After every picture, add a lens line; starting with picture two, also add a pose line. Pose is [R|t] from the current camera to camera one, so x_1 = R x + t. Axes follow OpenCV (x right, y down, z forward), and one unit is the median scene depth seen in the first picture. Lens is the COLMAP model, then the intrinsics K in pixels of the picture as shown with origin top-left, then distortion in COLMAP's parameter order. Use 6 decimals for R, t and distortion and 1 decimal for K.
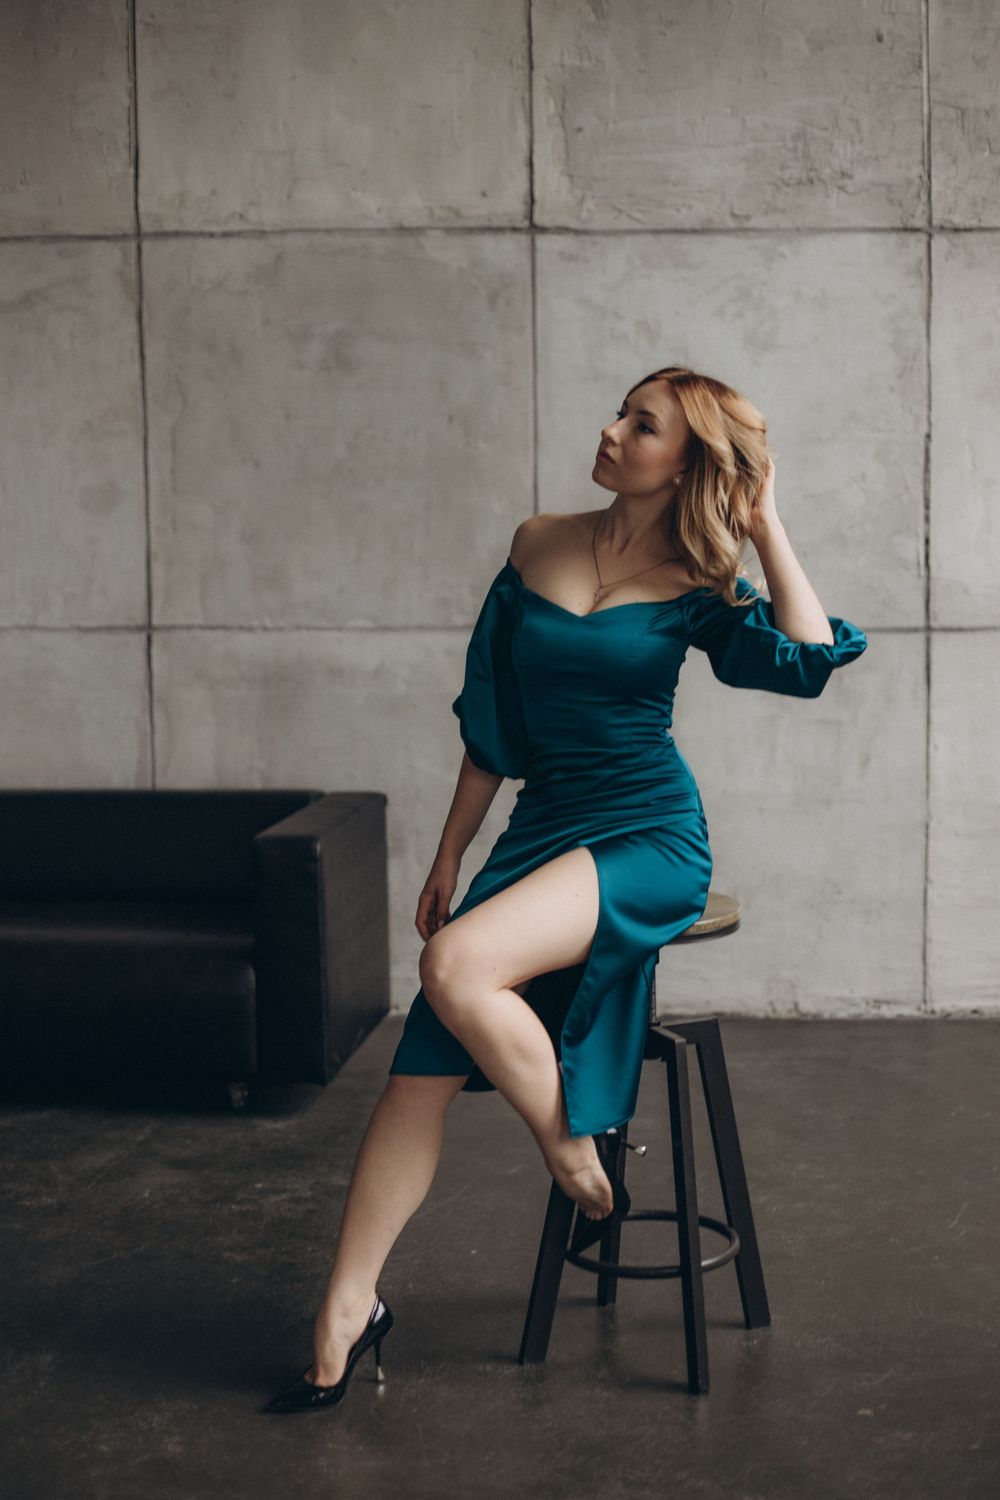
lens RADIAL K [[2099.9, 0, 500.0], [0, 2099.9, 750.0], [0, 0, 1]] dist [-0.122254, 0.108398]
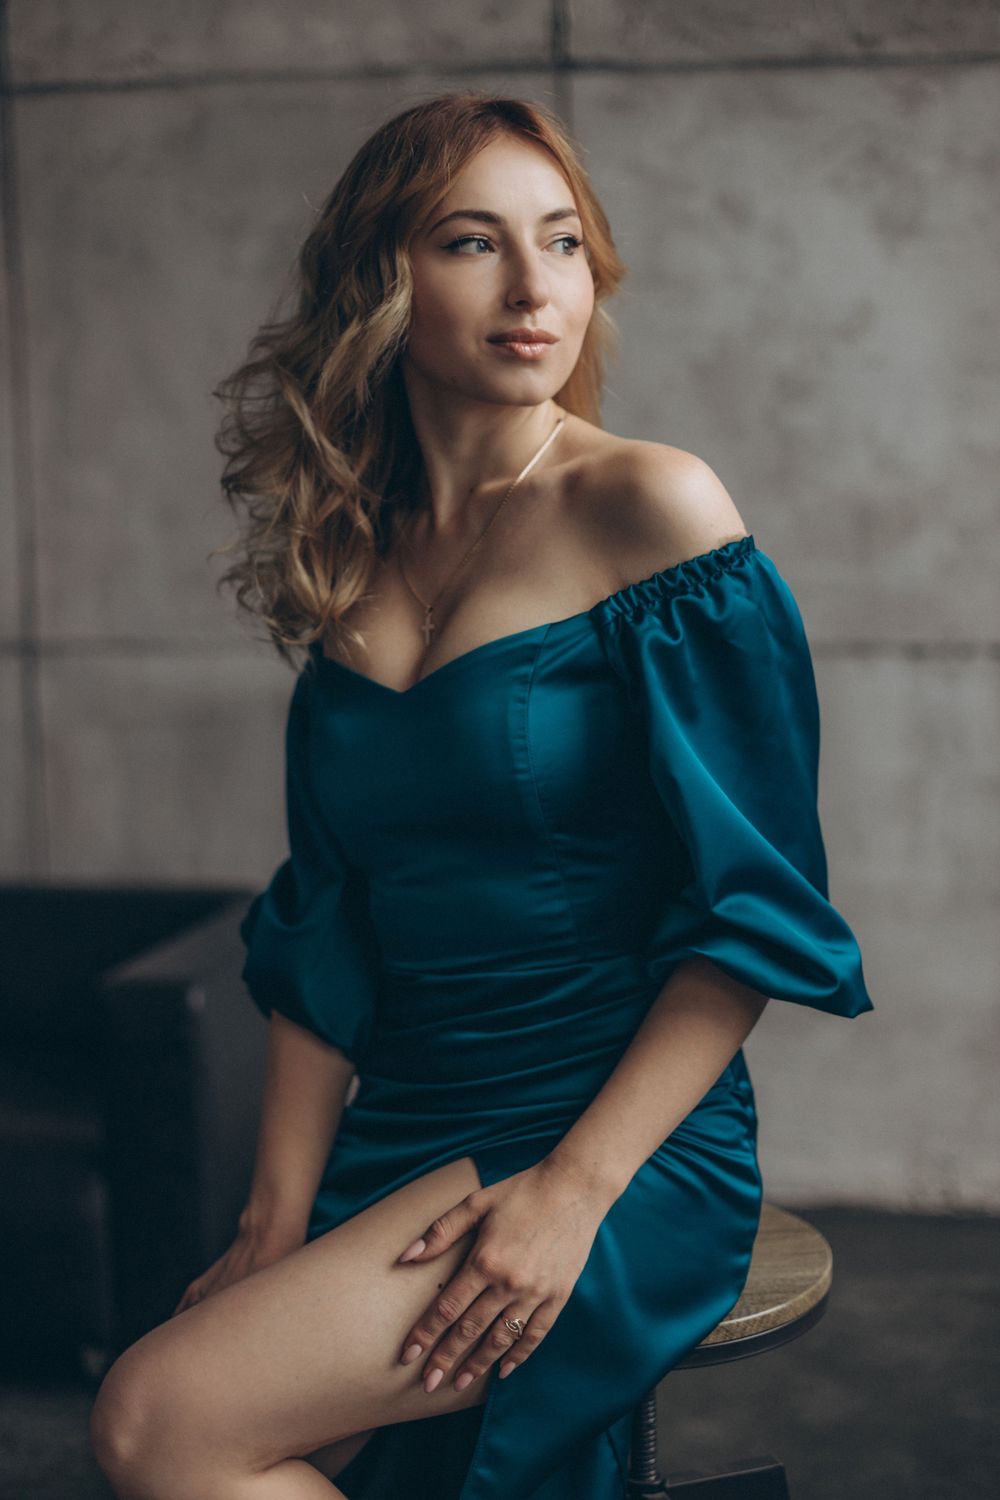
lens RADIAL K [[2099.9, 0, 500.0], [0, 2099.9, 750.0], [0, 0, 1]] dist [-0.122254, 0.108398]
pose [[0.997041, 0.000515, -0.076876, 0.047935], [0.000315, 0.999942, 0.010775, -0.032260], [0.076877, -0.010767, 0.996982, 0.317648]]
